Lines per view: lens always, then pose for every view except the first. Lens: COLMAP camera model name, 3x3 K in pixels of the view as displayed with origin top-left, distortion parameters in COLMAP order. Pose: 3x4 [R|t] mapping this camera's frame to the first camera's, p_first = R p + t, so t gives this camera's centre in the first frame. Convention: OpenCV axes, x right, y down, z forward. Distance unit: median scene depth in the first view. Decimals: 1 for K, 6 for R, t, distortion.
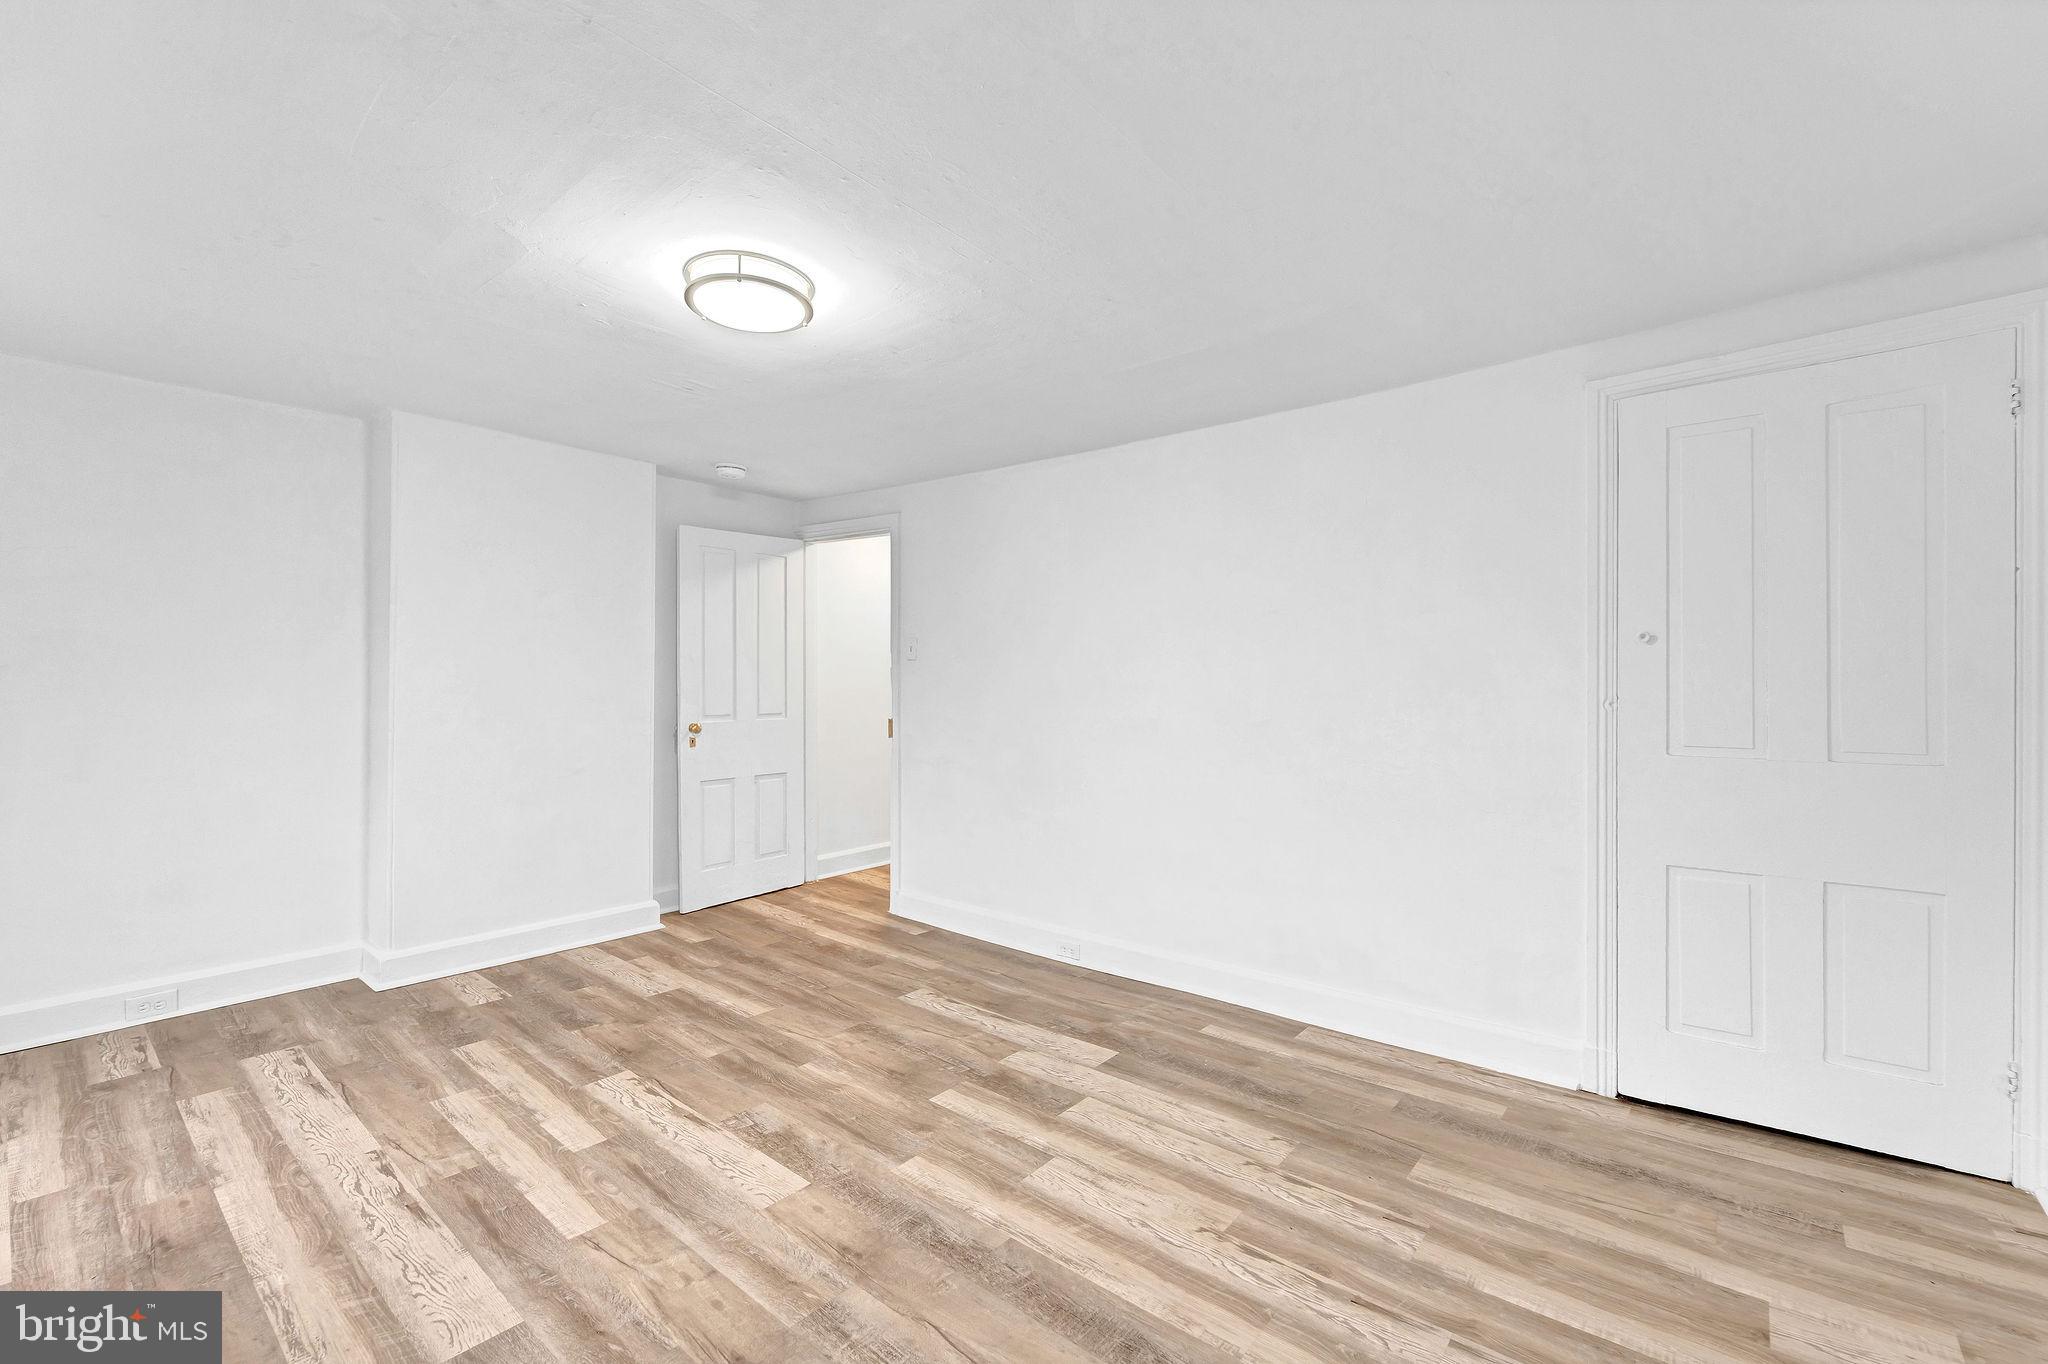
lens RADIAL K [[860.9, 0, 1035.1], [0, 860.9, 683.1], [0, 0, 1]] dist [-0.002485, -0.001459]
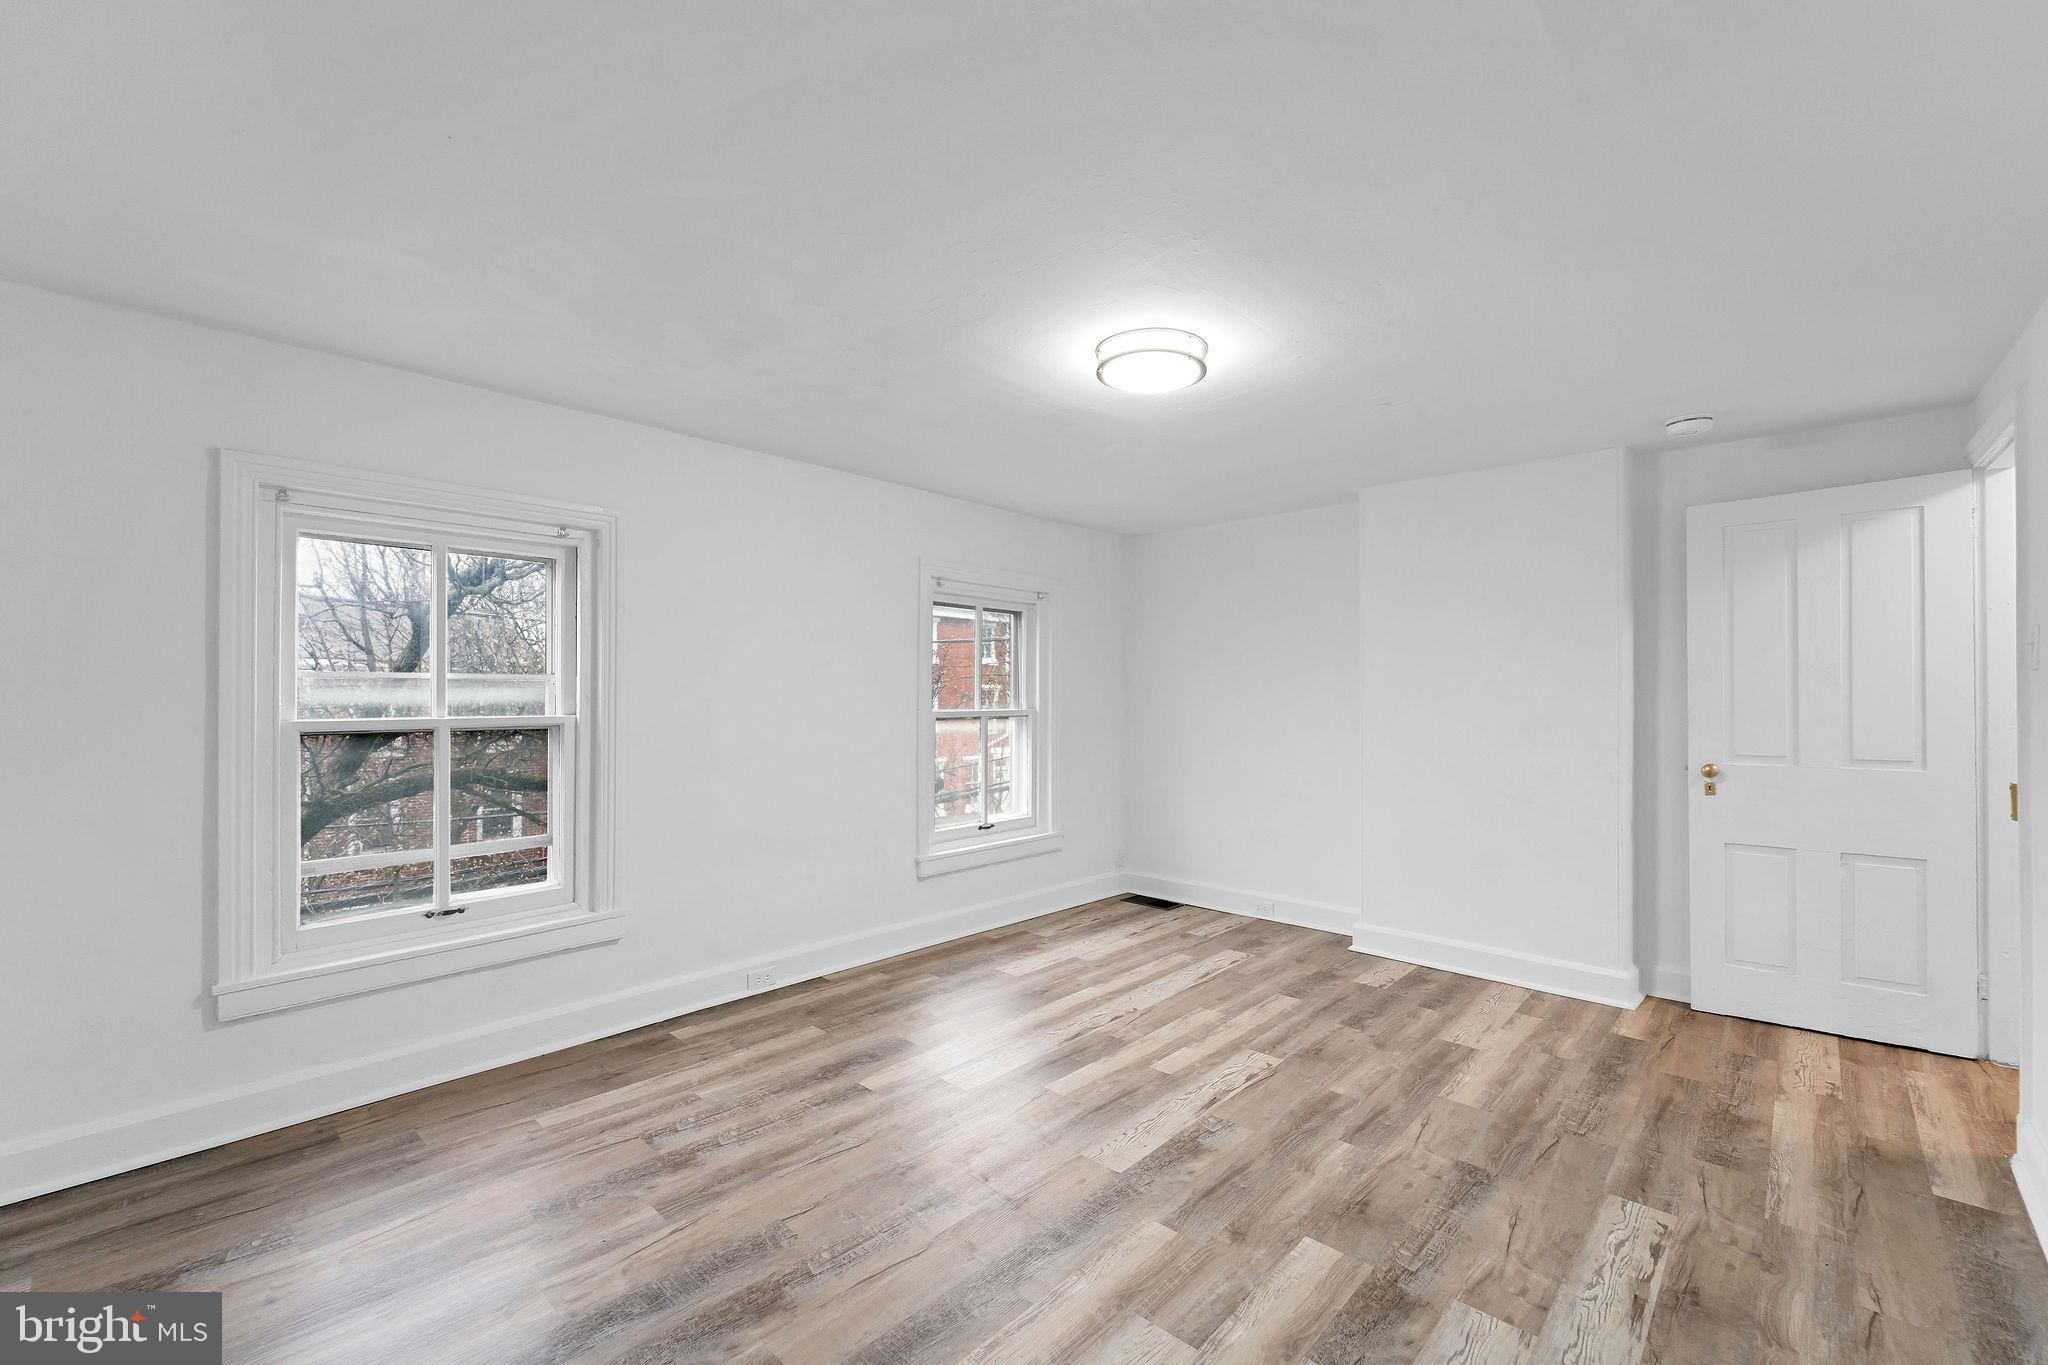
lens RADIAL K [[860.9, 0, 1038.7], [0, 860.9, 693.7], [0, 0, 1]] dist [-0.002485, -0.001459]
pose [[-0.055122, -0.006590, -0.998458, 0.660315], [-0.010949, 0.999922, -0.005995, -0.005487], [0.998420, 0.010602, -0.055190, 0.769952]]
